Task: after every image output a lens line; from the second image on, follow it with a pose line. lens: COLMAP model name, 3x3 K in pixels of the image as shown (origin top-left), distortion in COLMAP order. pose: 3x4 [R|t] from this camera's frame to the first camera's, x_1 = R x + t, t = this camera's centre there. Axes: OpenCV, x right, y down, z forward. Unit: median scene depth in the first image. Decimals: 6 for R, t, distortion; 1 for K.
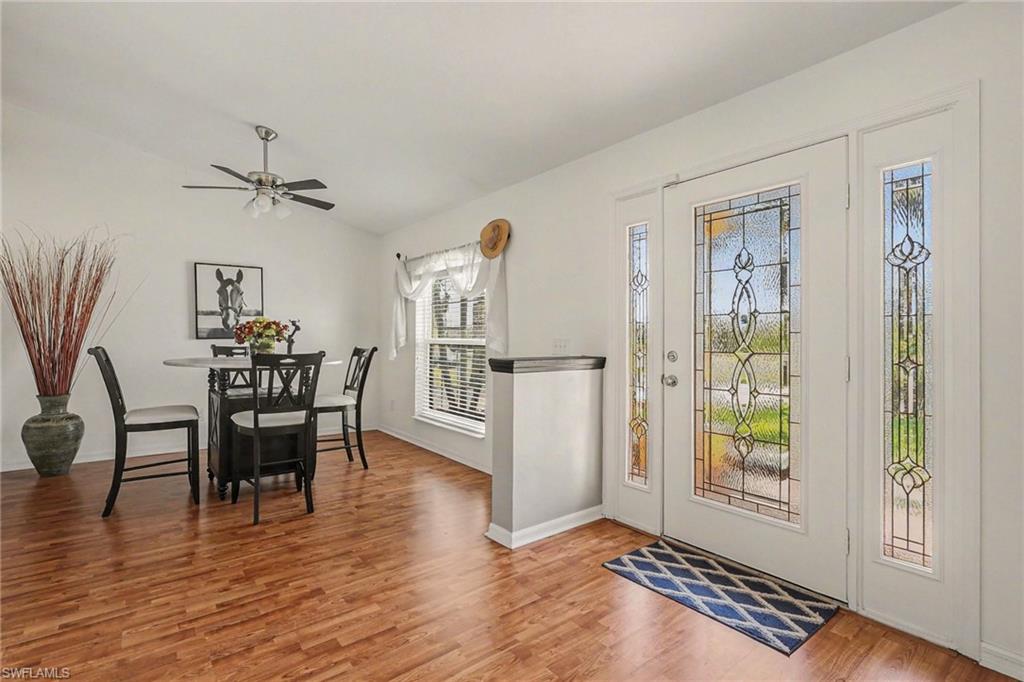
lens RADIAL K [[474.8, 0, 514.6], [0, 474.8, 342.5], [0, 0, 1]] dist [-0.009348, 0.000623]
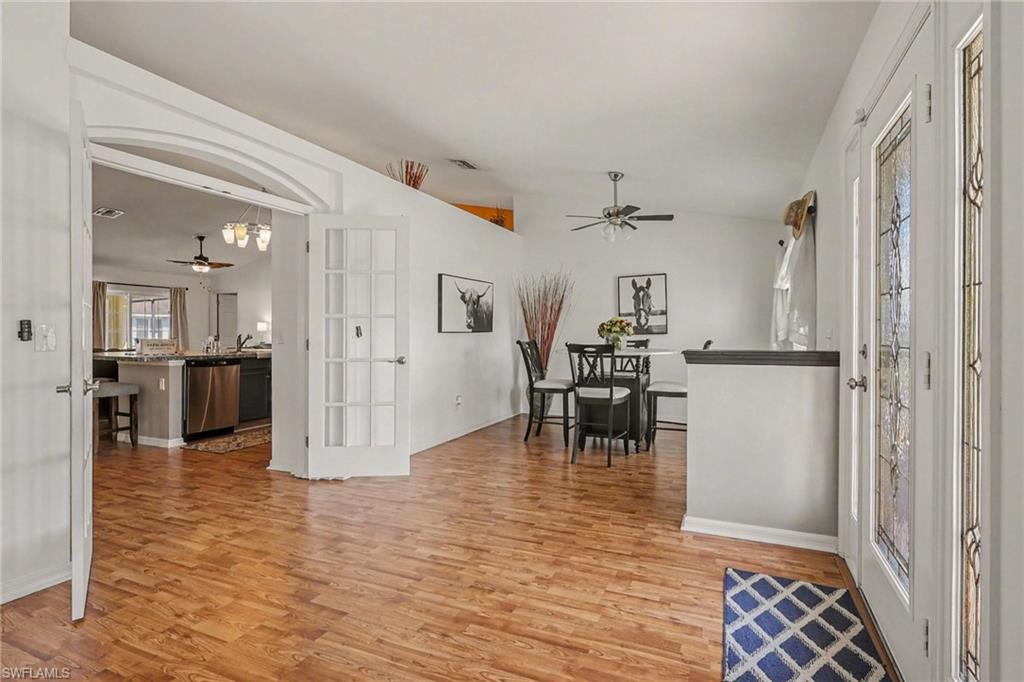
lens RADIAL K [[518.3, 0, 504.6], [0, 518.3, 344.1], [0, 0, 1]] dist [-0.002706, 0.001110]
pose [[0.442407, 0.007479, -0.896783, 0.570903], [0.002236, 0.999953, 0.009442, 0.005179], [0.896812, -0.006183, 0.442370, 0.089134]]
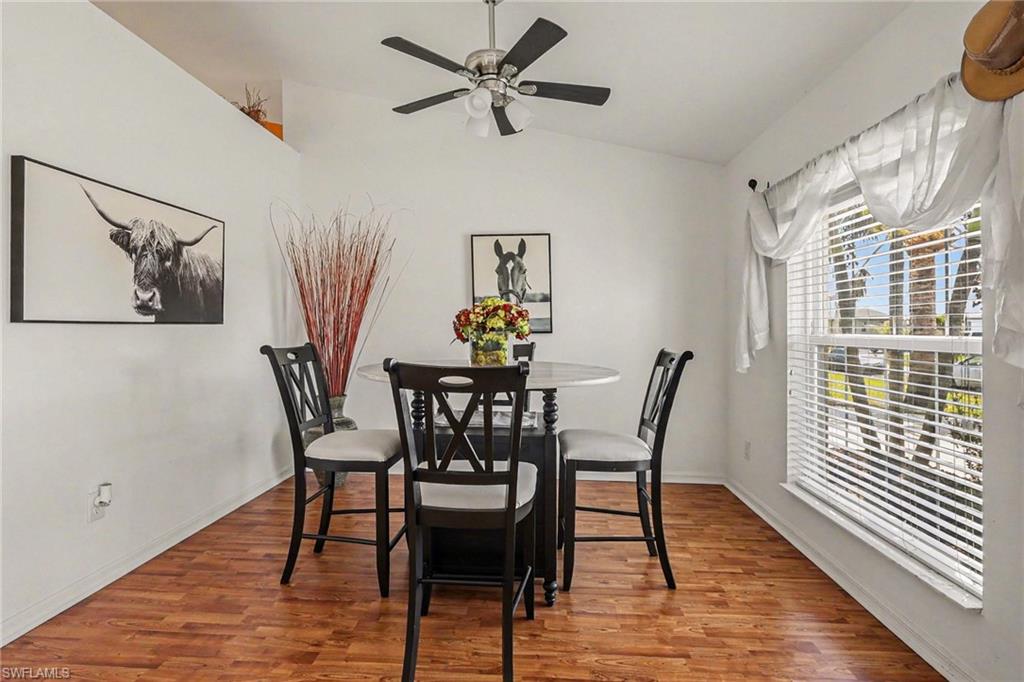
lens RADIAL K [[518.3, 0, 510.8], [0, 518.3, 320.3], [0, 0, 1]] dist [-0.002706, 0.001110]
pose [[0.737489, -0.011667, -0.675259, -0.063332], [-0.009746, 0.999563, -0.027915, -0.006358], [0.675289, 0.027168, 0.737053, 0.494444]]
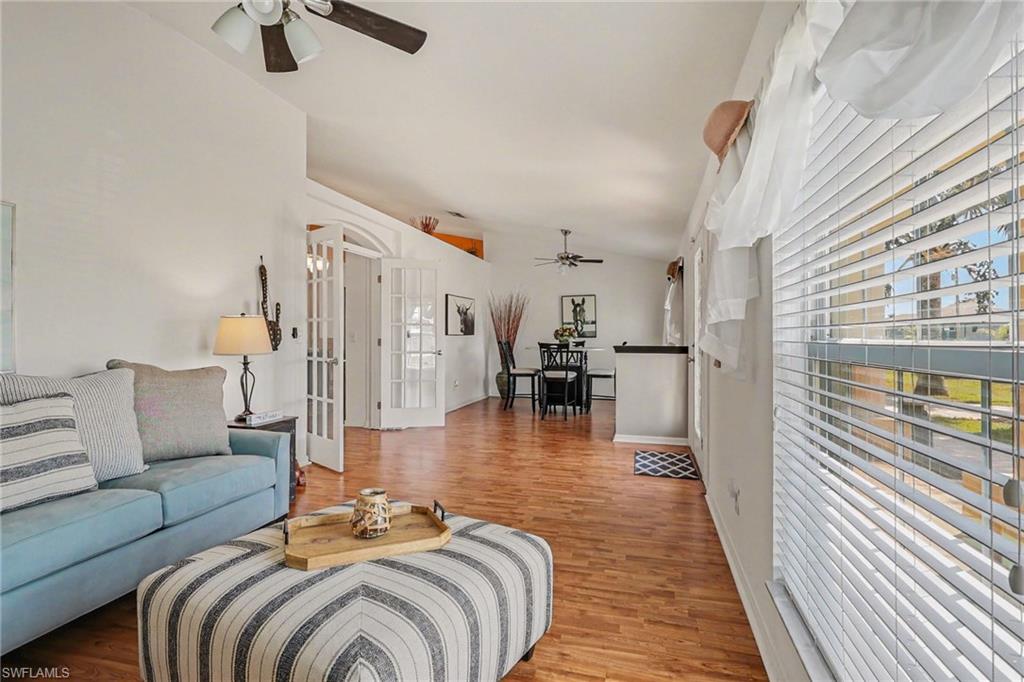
lens RADIAL K [[493.4, 0, 511.8], [0, 493.4, 333.2], [0, 0, 1]] dist [0.004583, 0.002420]
pose [[0.579584, -0.011927, -0.814825, 0.926270], [-0.003599, 0.999846, -0.017196, 0.011045], [0.814904, 0.012899, 0.579452, -0.328798]]
